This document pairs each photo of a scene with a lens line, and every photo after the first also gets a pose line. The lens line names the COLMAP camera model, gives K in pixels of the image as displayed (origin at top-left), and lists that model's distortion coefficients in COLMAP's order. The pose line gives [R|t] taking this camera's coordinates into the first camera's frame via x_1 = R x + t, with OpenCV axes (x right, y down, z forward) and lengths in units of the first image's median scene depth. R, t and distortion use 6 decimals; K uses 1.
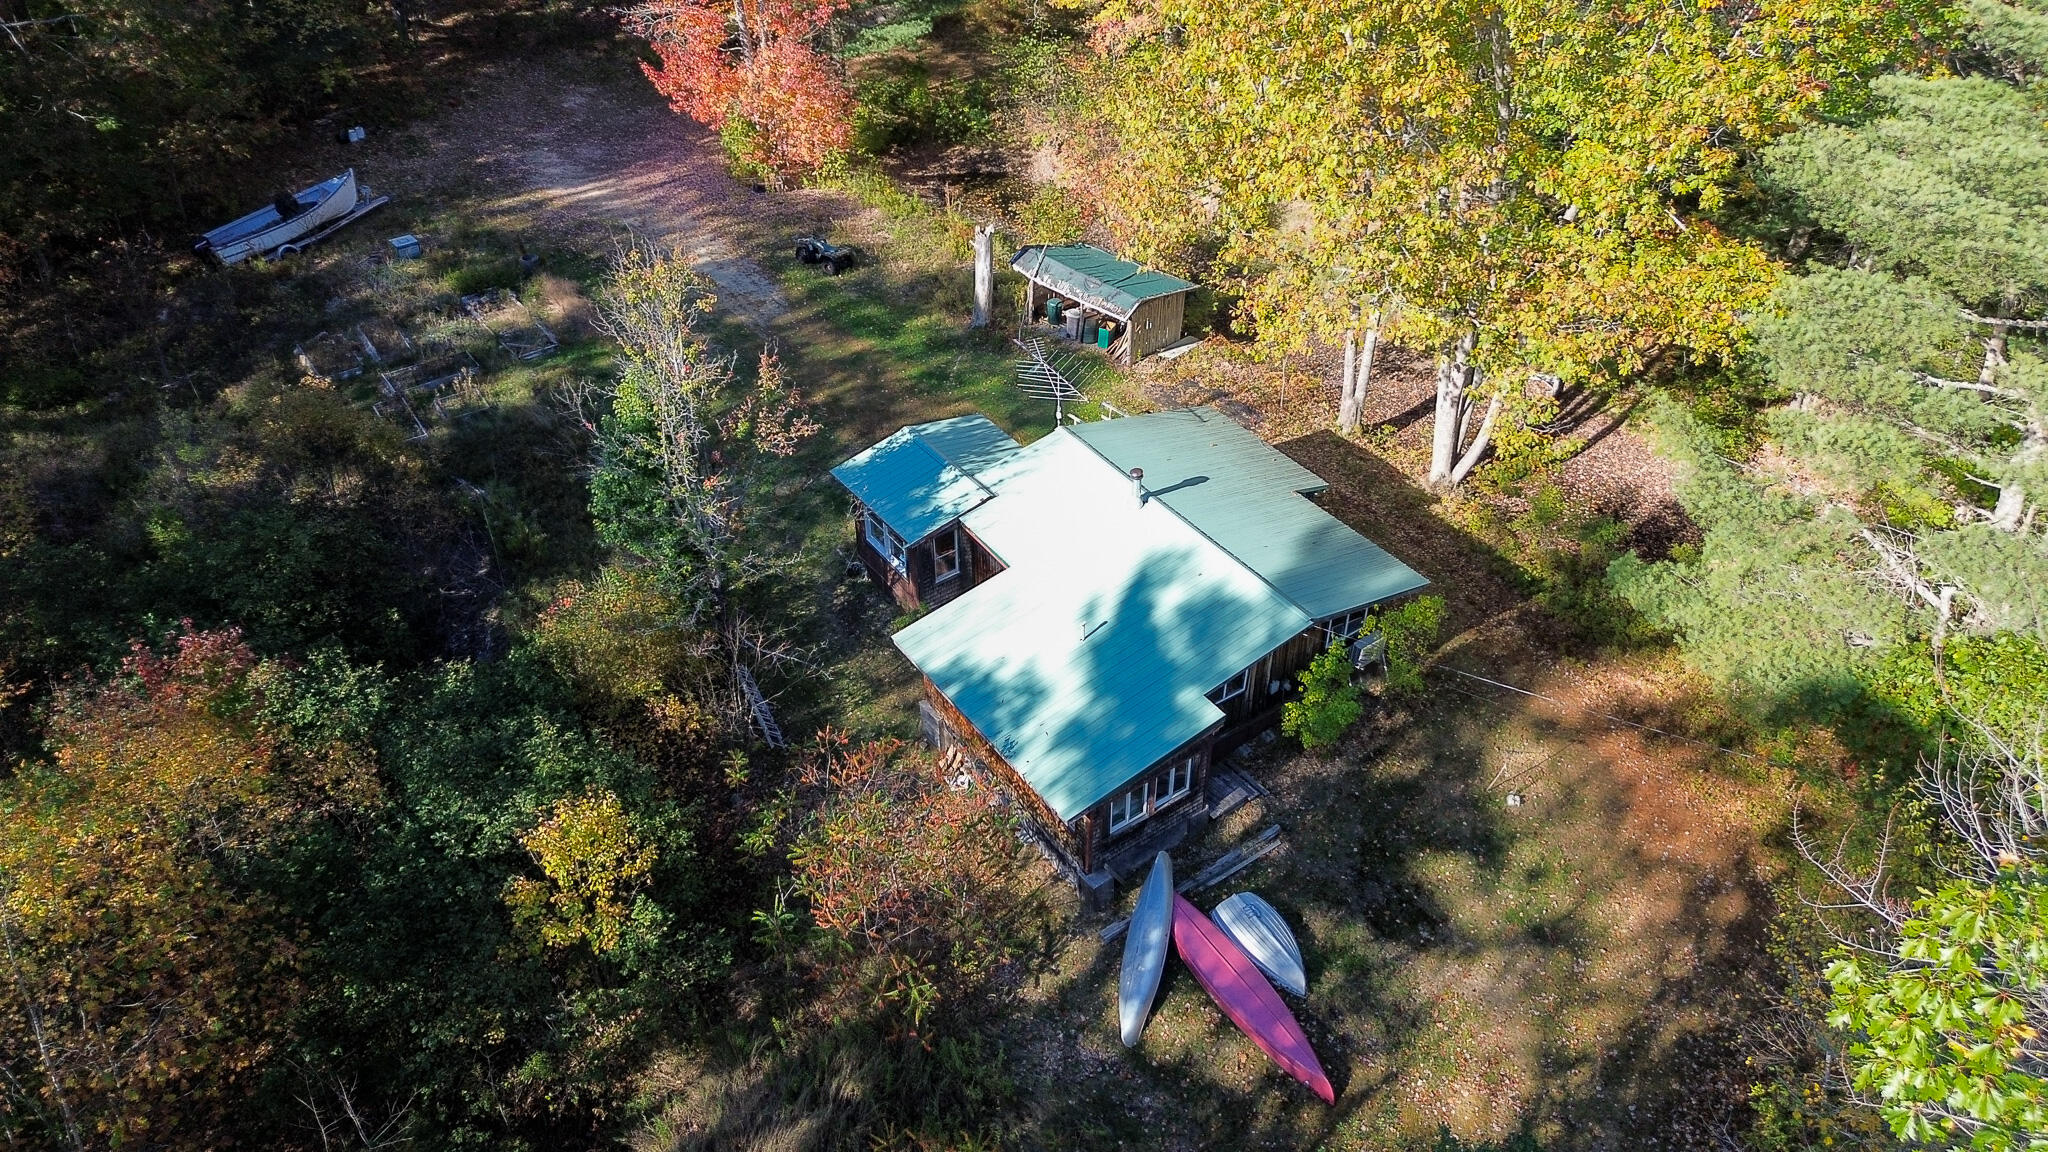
lens RADIAL K [[1457.6, 0, 1024.0], [0, 1457.6, 576.0], [0, 0, 1]] dist [0.024540, -0.002343]
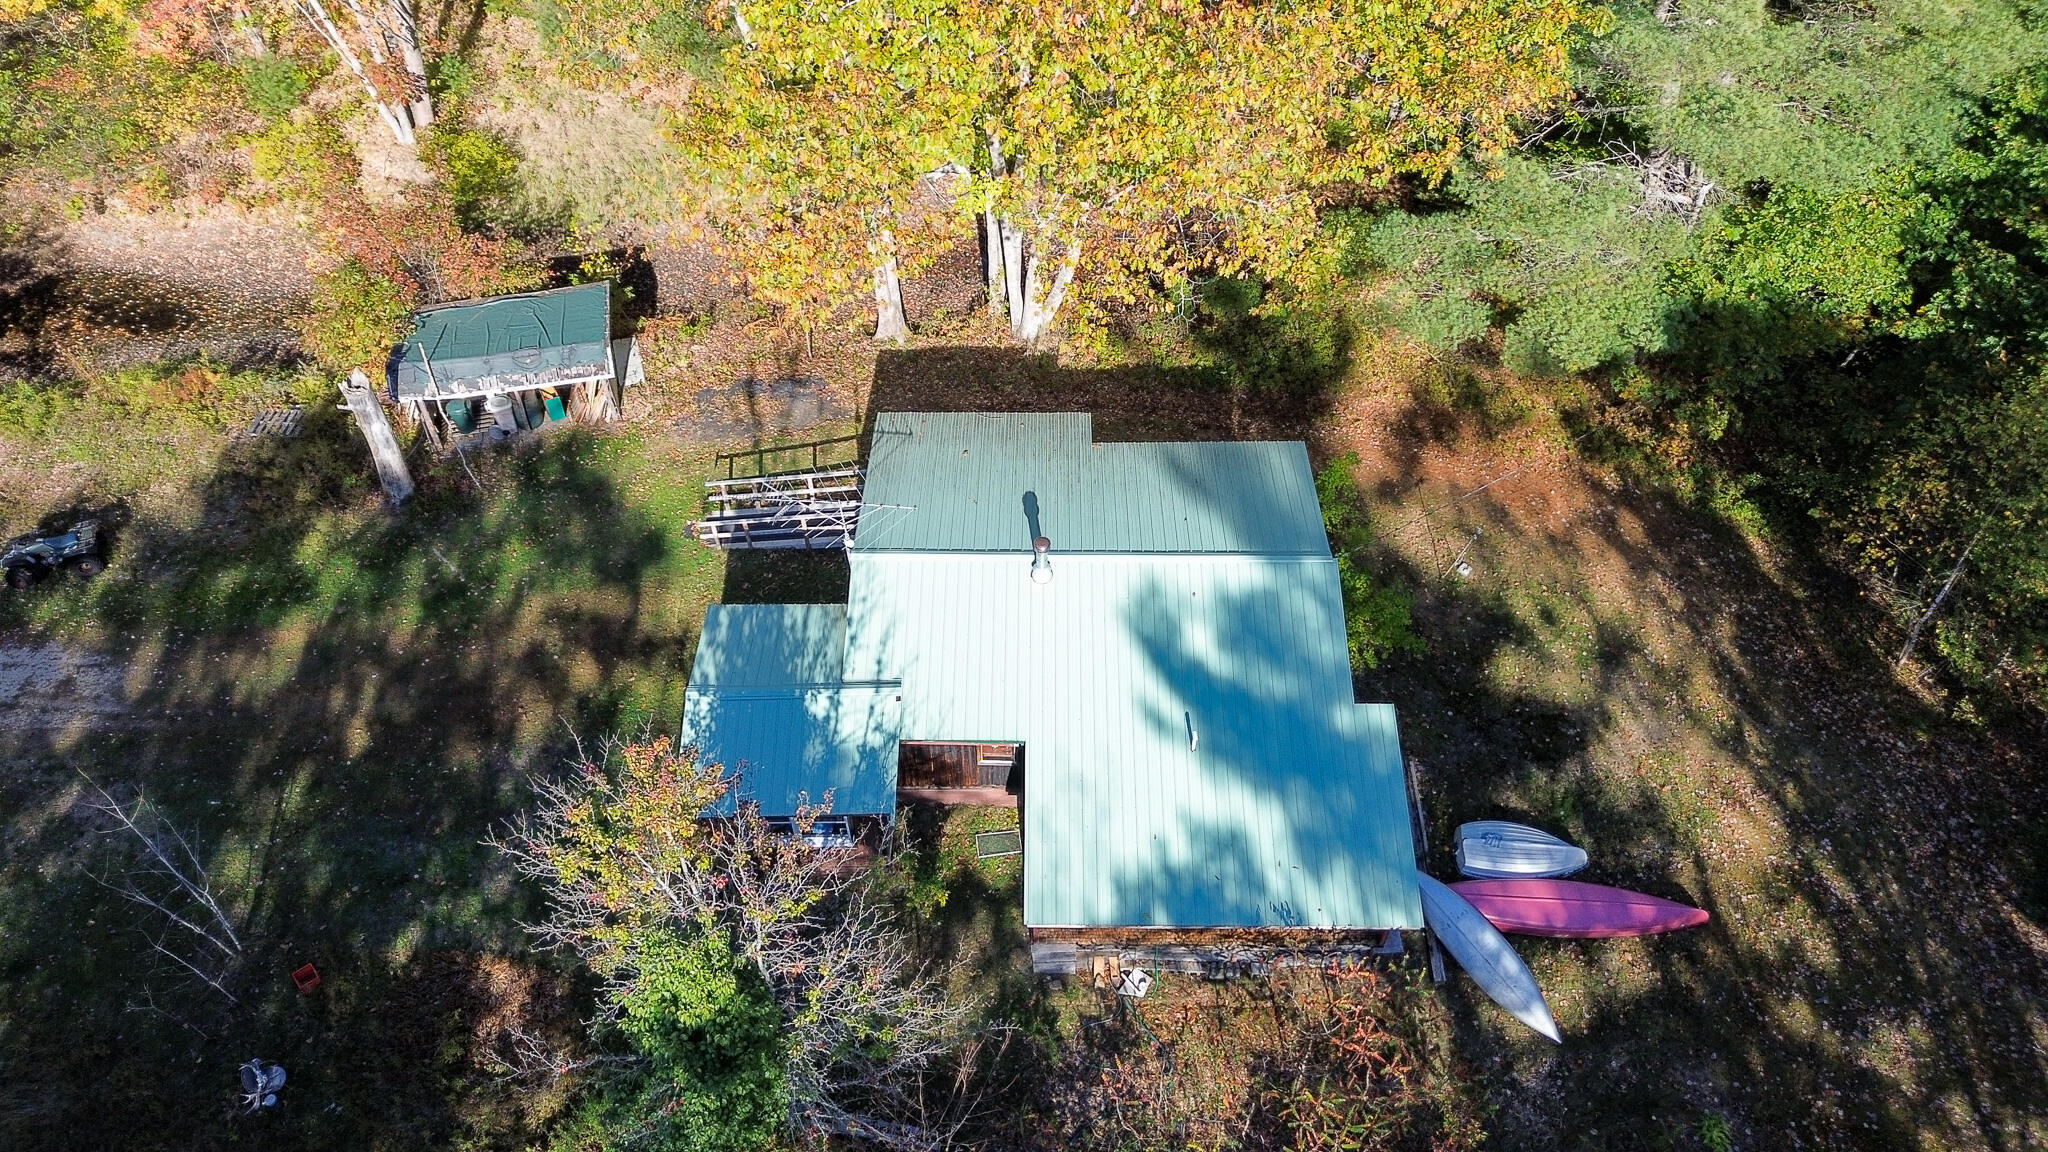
lens RADIAL K [[1457.6, 0, 1024.0], [0, 1457.6, 576.0], [0, 0, 1]] dist [0.024540, -0.002343]
pose [[0.573594, -0.629262, 0.524424, -0.373378], [0.510094, 0.775322, 0.372397, -0.377123], [-0.640932, 0.053901, 0.765703, 0.424833]]
